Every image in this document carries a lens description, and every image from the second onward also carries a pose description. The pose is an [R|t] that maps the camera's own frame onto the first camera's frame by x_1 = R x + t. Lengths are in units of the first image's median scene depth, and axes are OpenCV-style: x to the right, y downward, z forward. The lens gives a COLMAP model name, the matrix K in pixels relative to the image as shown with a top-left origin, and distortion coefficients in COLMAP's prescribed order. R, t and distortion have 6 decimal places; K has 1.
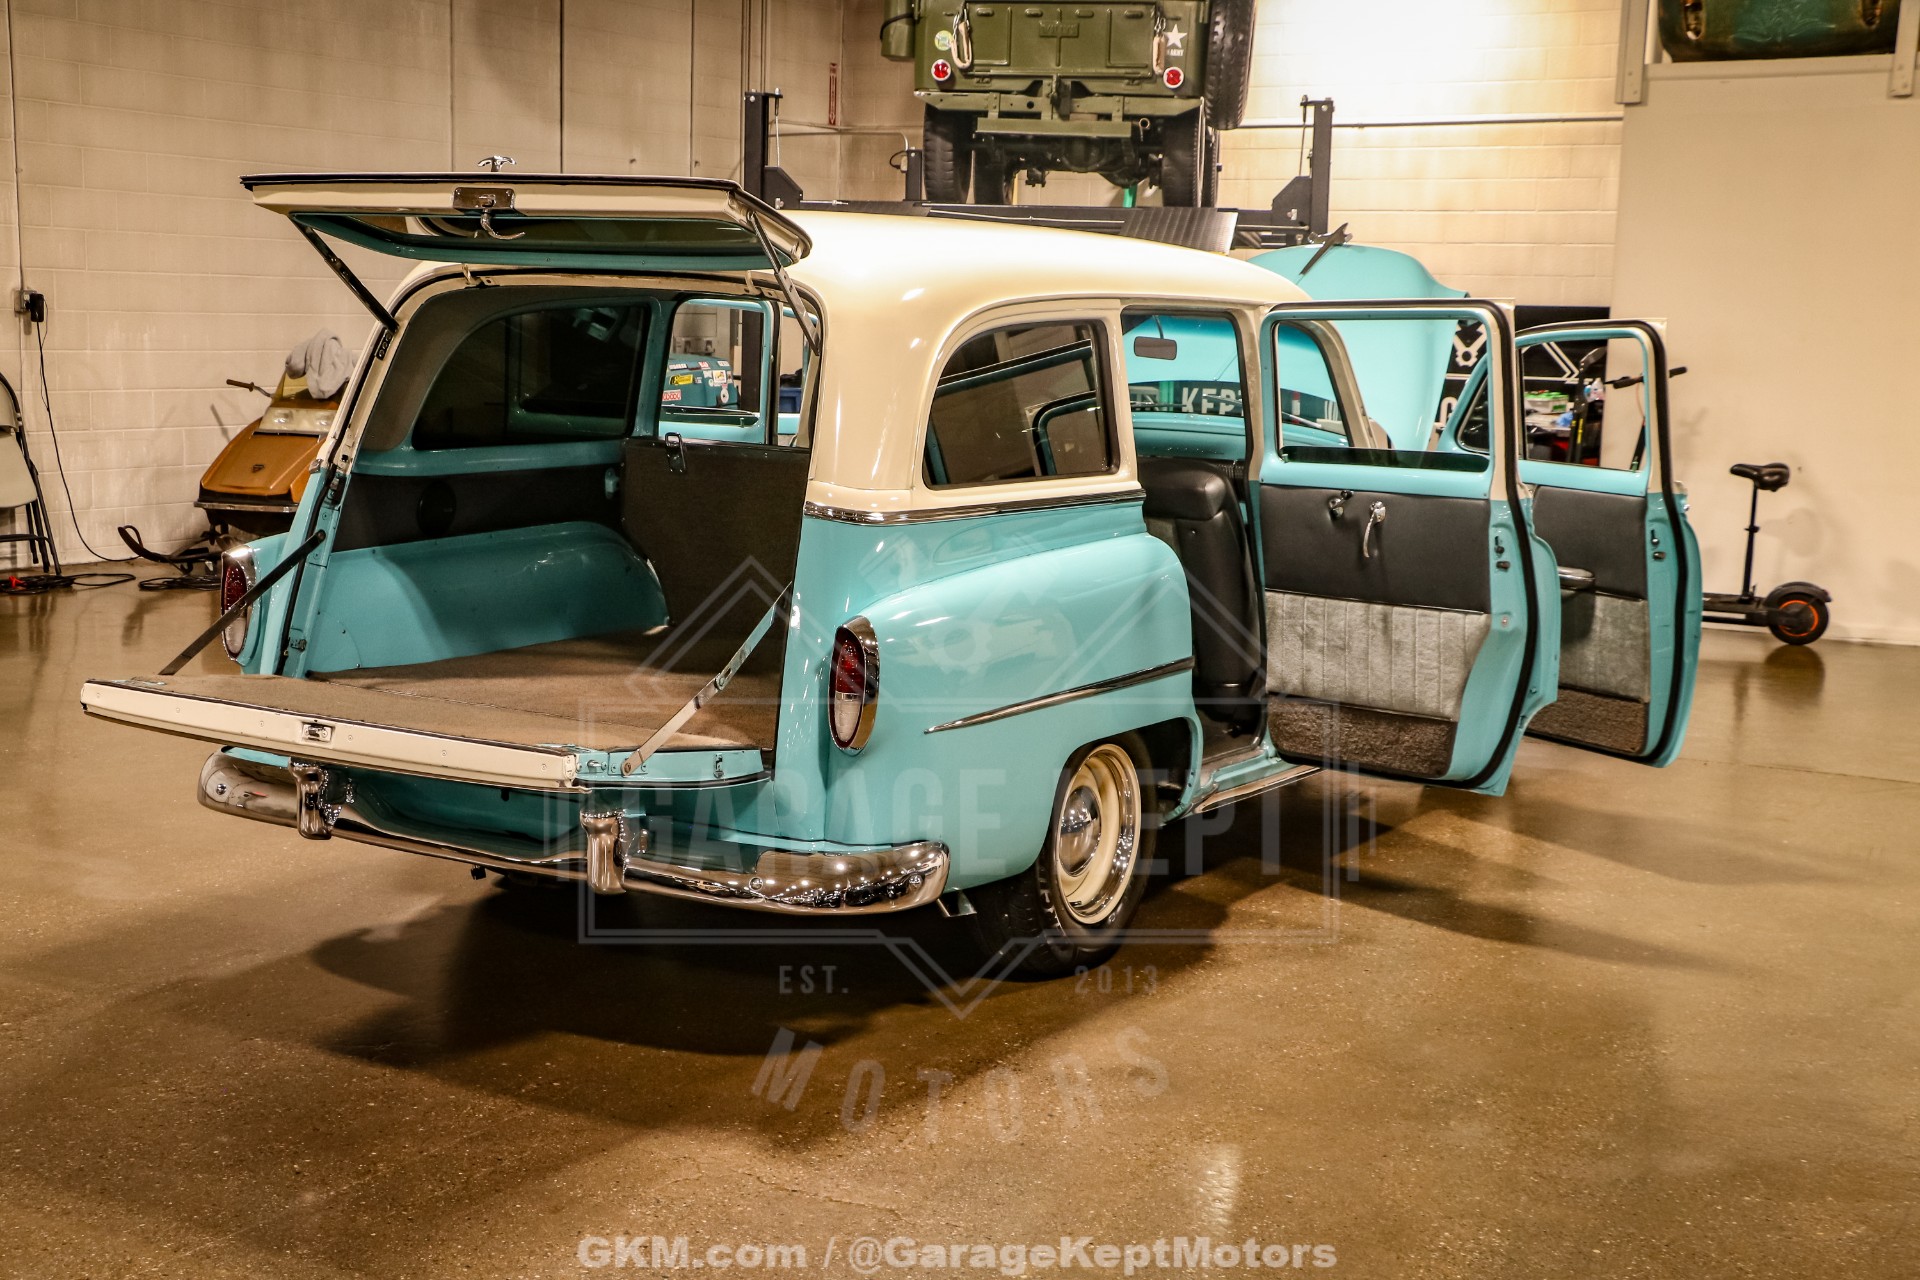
lens RADIAL K [[2449.9, 0, 951.0], [0, 2449.9, 676.7], [0, 0, 1]] dist [0.087299, 0.000000]
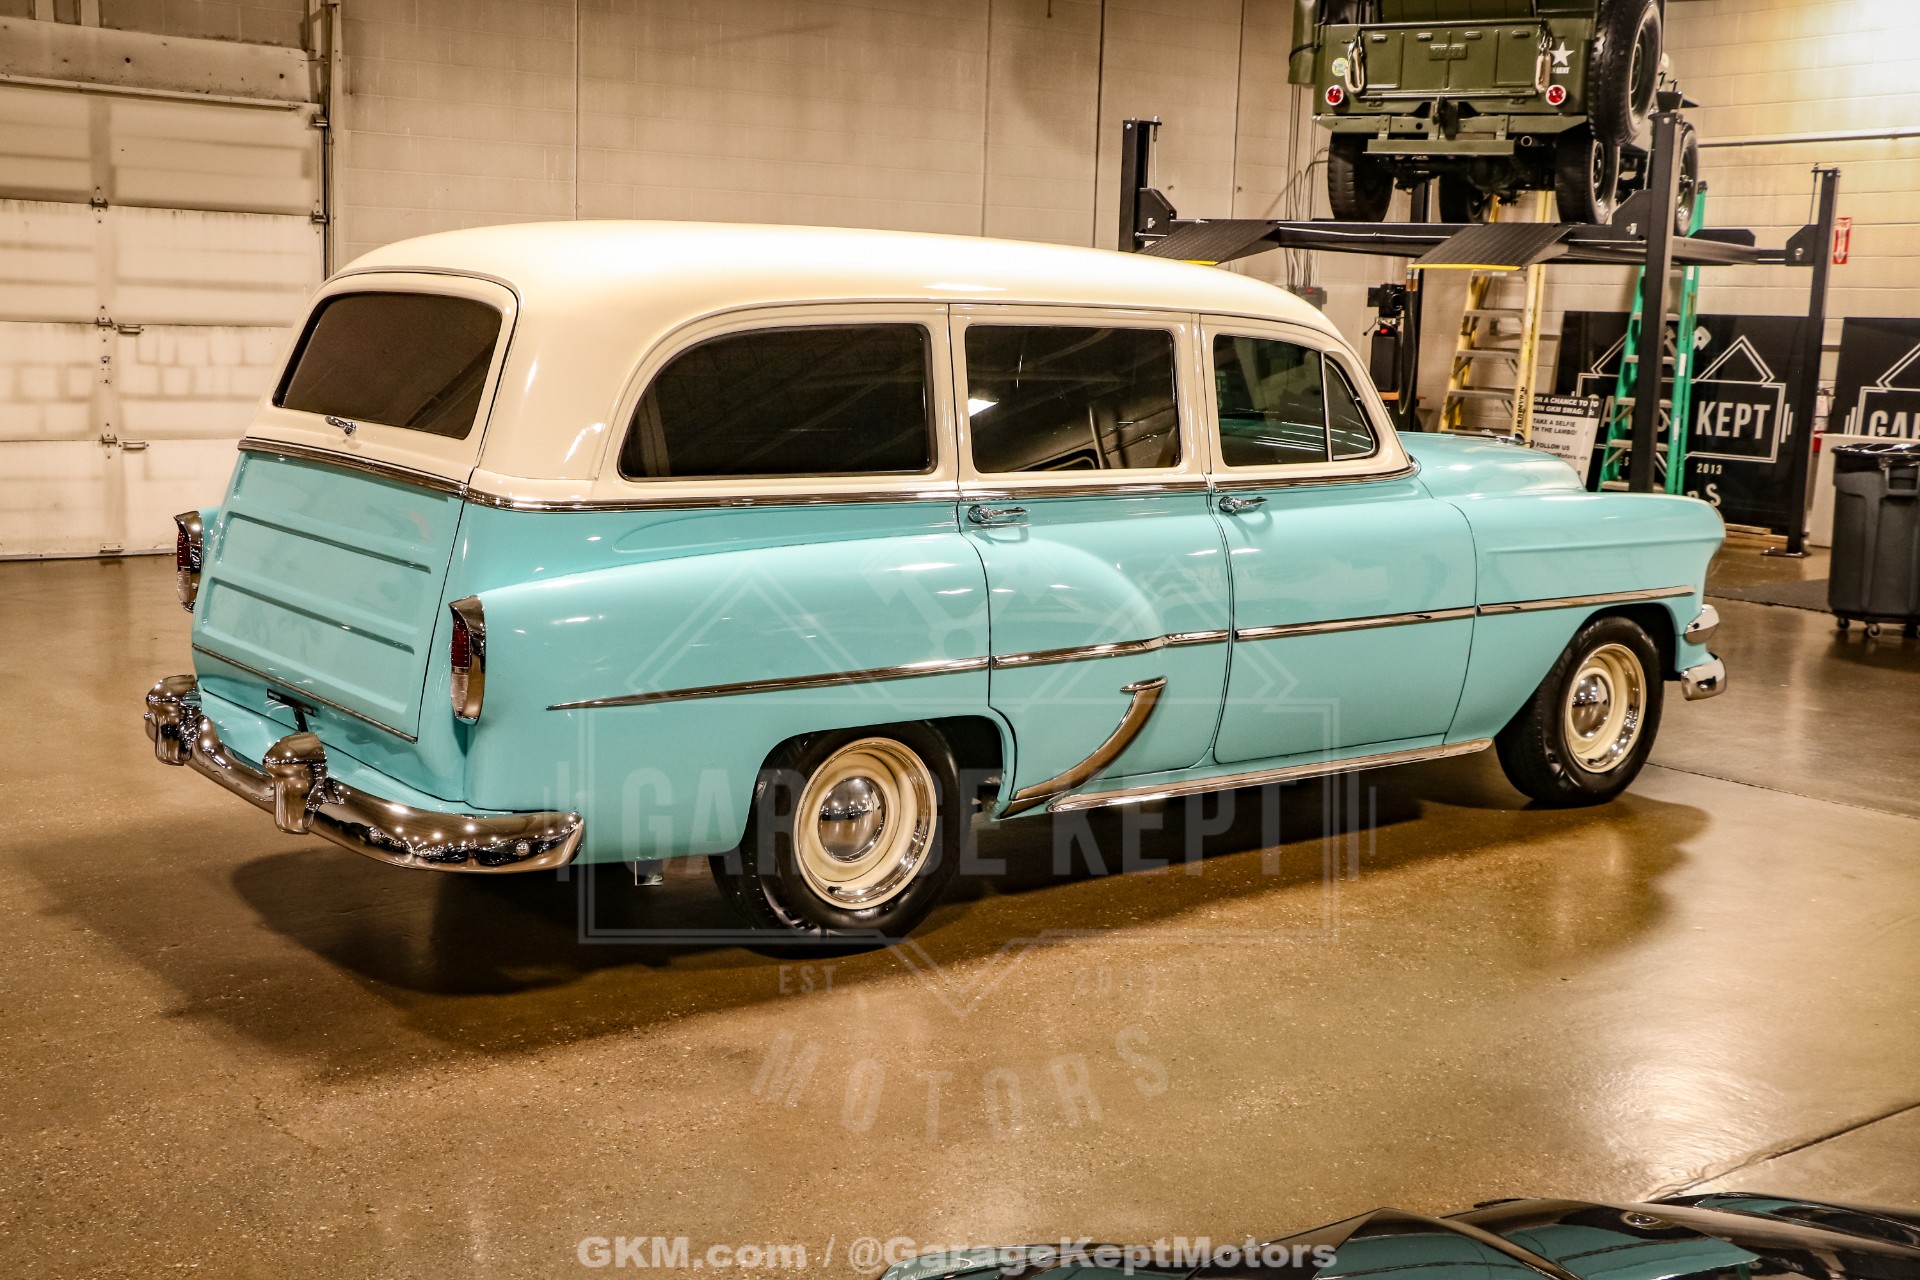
lens RADIAL K [[2188.1, 0, 946.2], [0, 2188.1, 632.5], [0, 0, 1]] dist [0.051298, 0.000000]
pose [[0.930018, 0.058985, -0.362750, 0.200522], [-0.062103, 0.998065, 0.003070, -0.009923], [0.362229, 0.019672, 0.931881, 0.070585]]
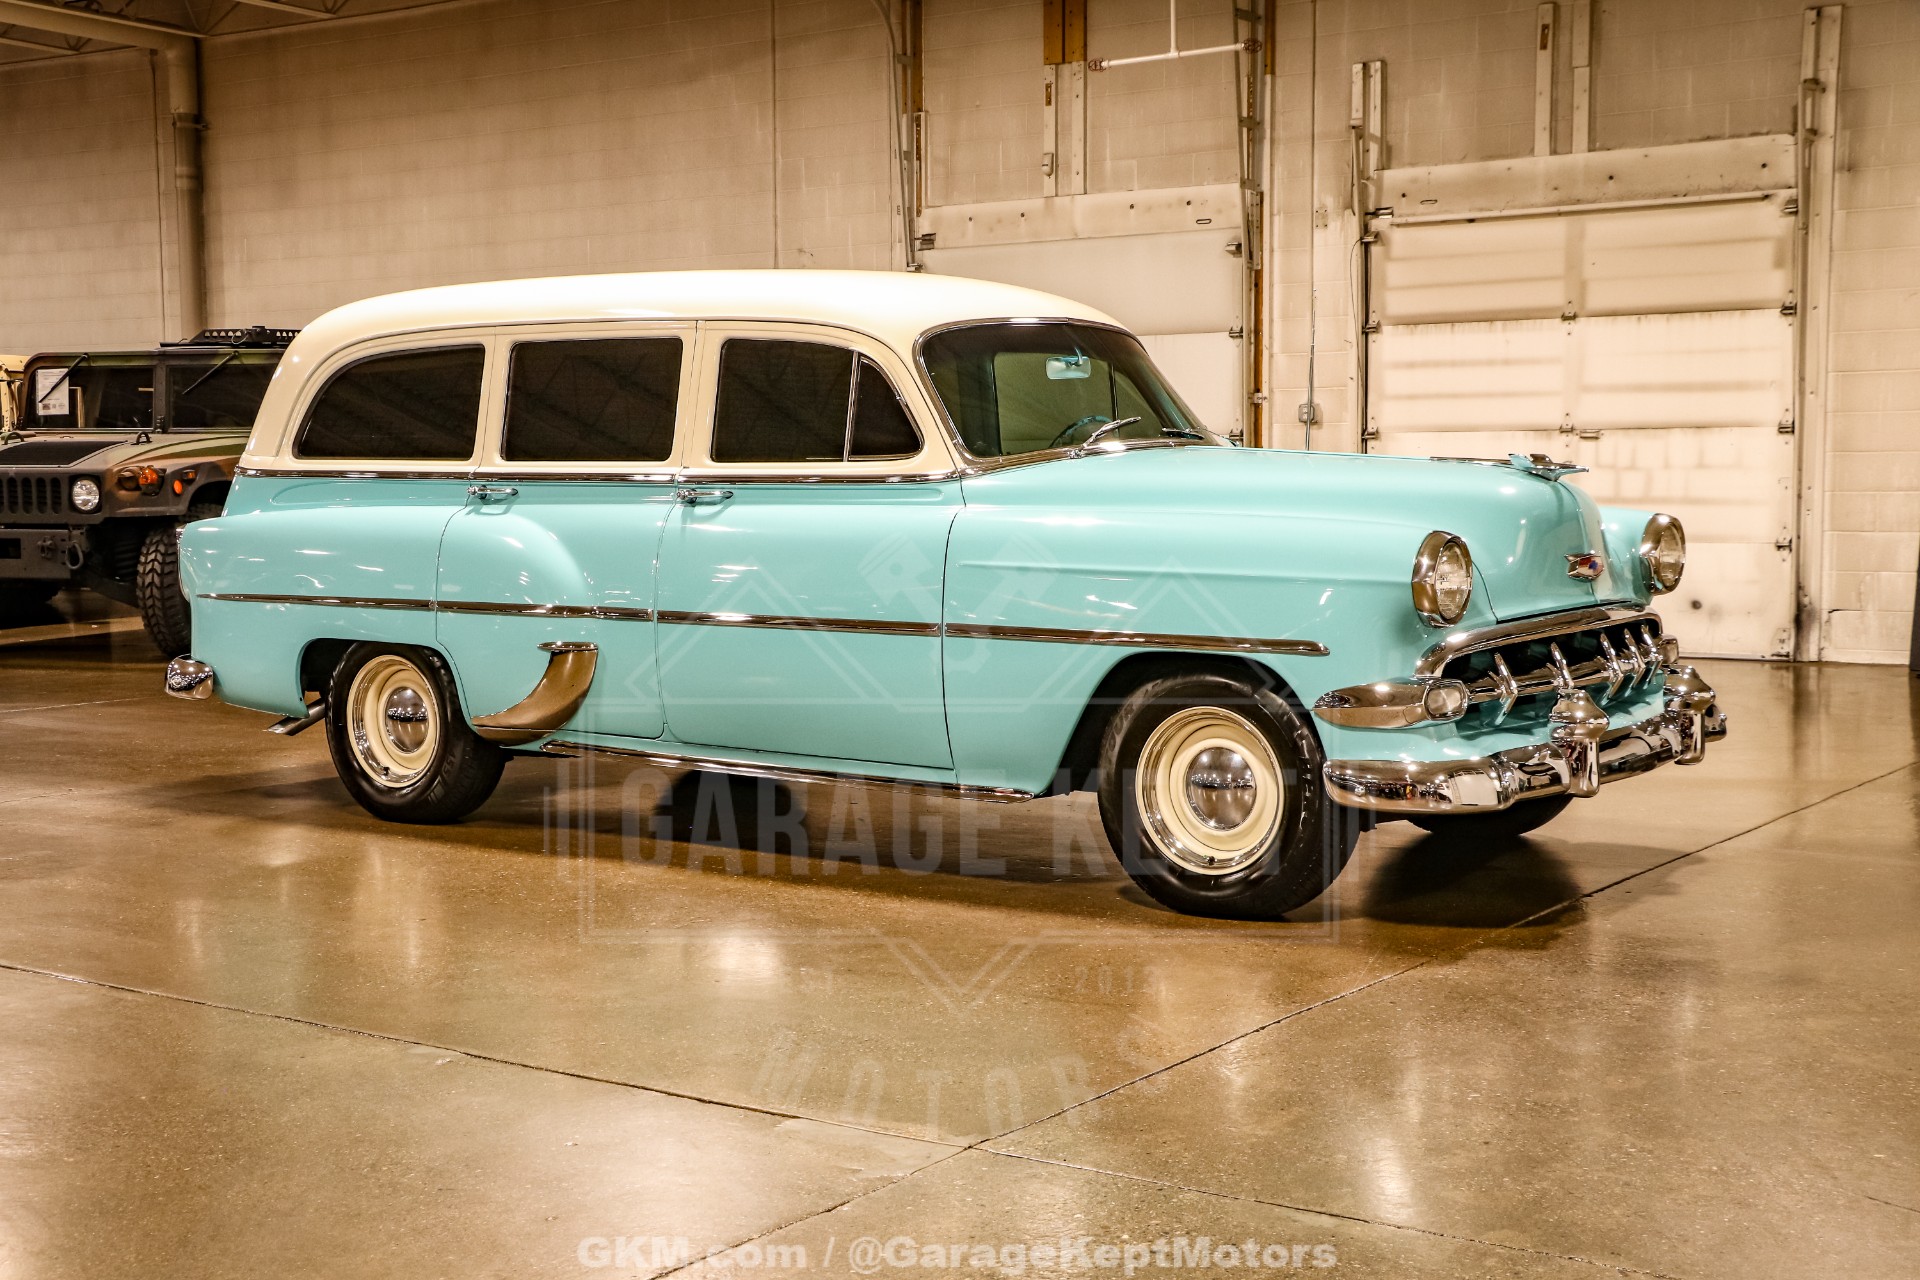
lens RADIAL K [[2482.1, 0, 957.7], [0, 2482.1, 666.3], [0, 0, 1]] dist [0.077765, 0.000000]
pose [[-0.095915, 0.058433, -0.993673, 0.677390], [-0.147317, 0.986449, 0.072228, -0.053761], [0.984428, 0.153312, -0.086007, 0.680407]]
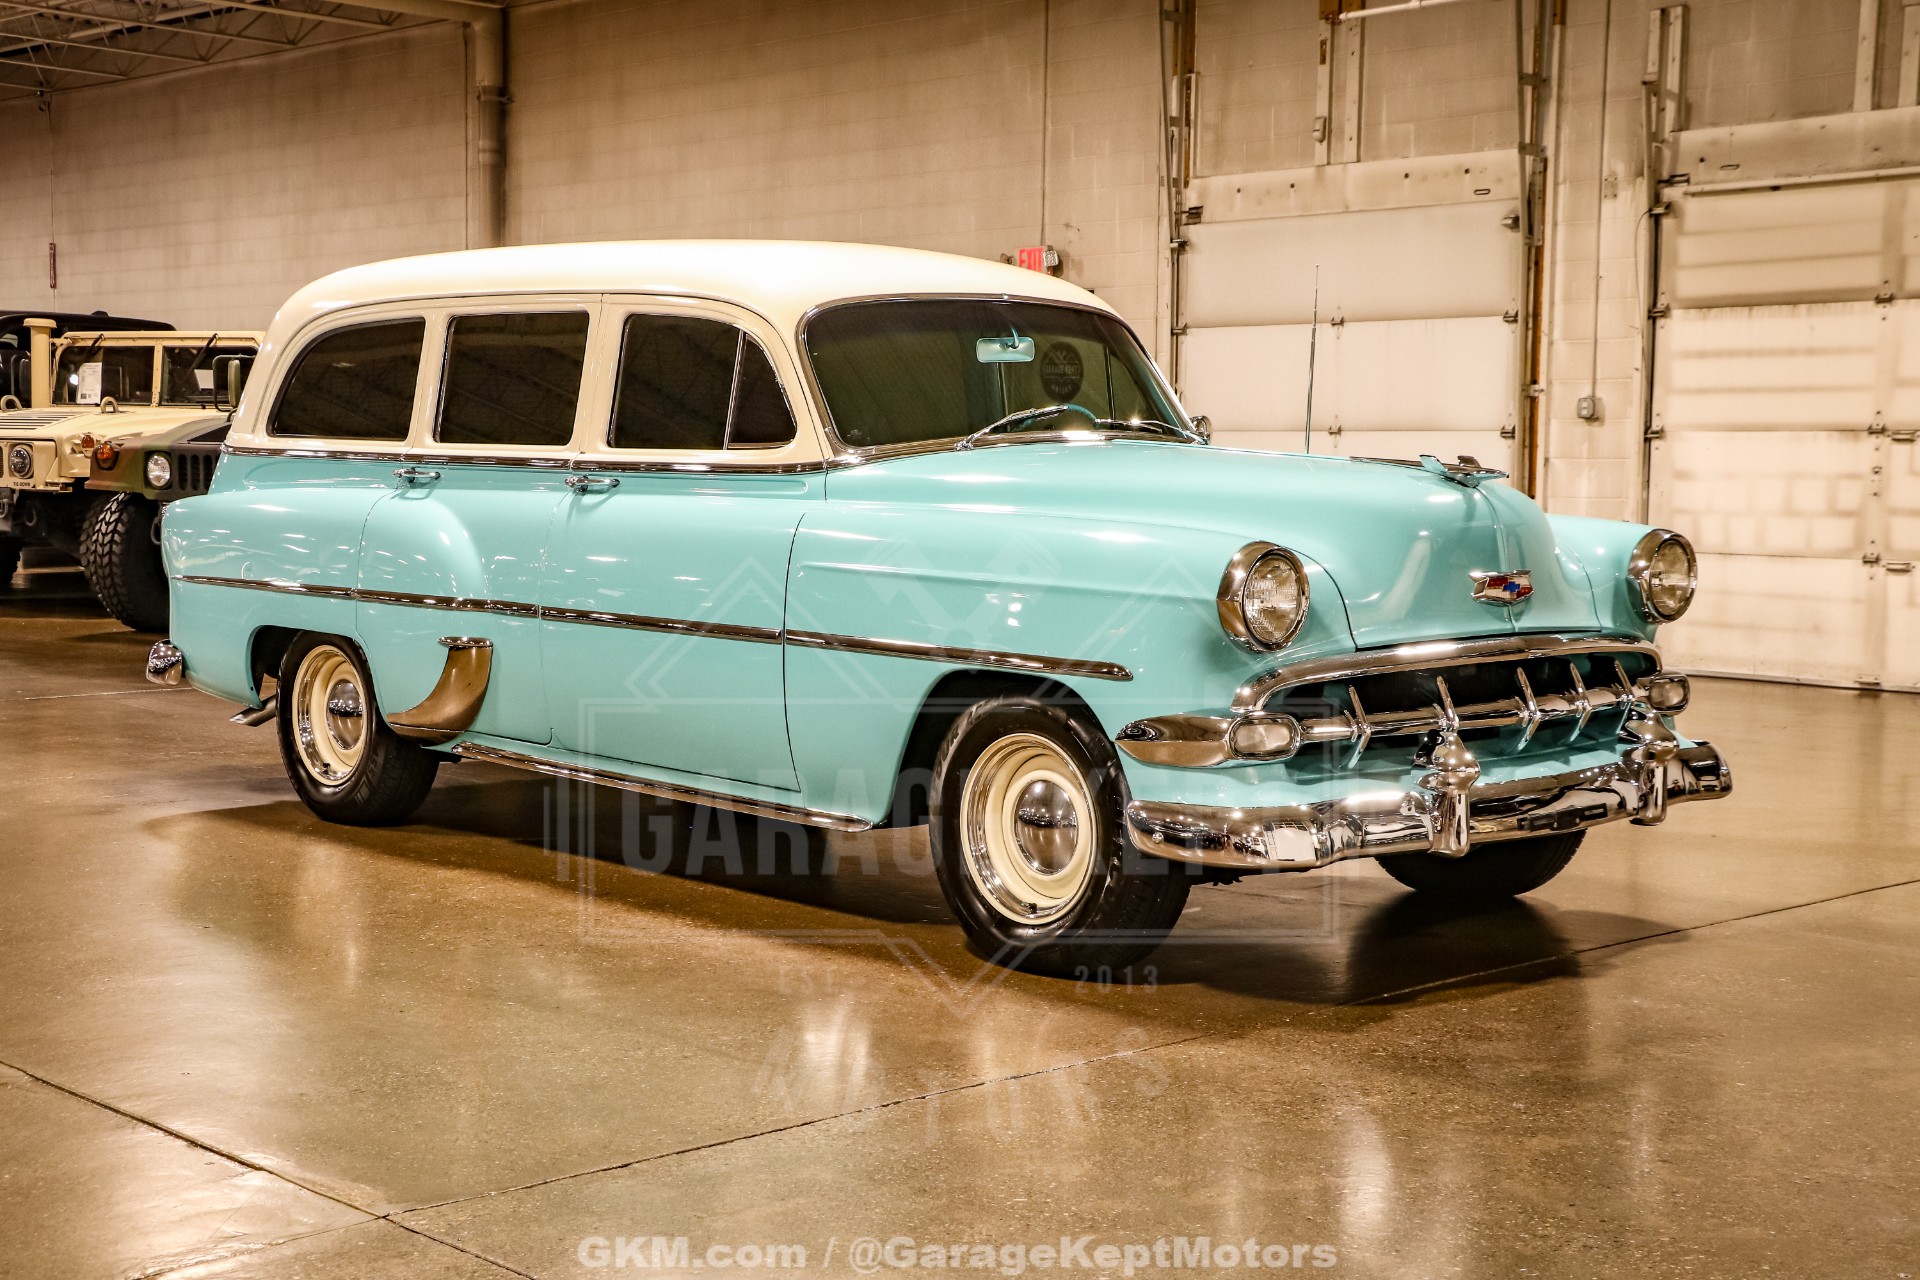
lens RADIAL K [[2631.2, 0, 957.0], [0, 2631.2, 659.7], [0, 0, 1]] dist [0.127723, 0.000000]
pose [[-0.292014, 0.047138, -0.955252, 0.623964], [-0.165116, 0.981303, 0.098898, -0.075271], [0.942053, 0.186607, -0.278771, 0.810865]]
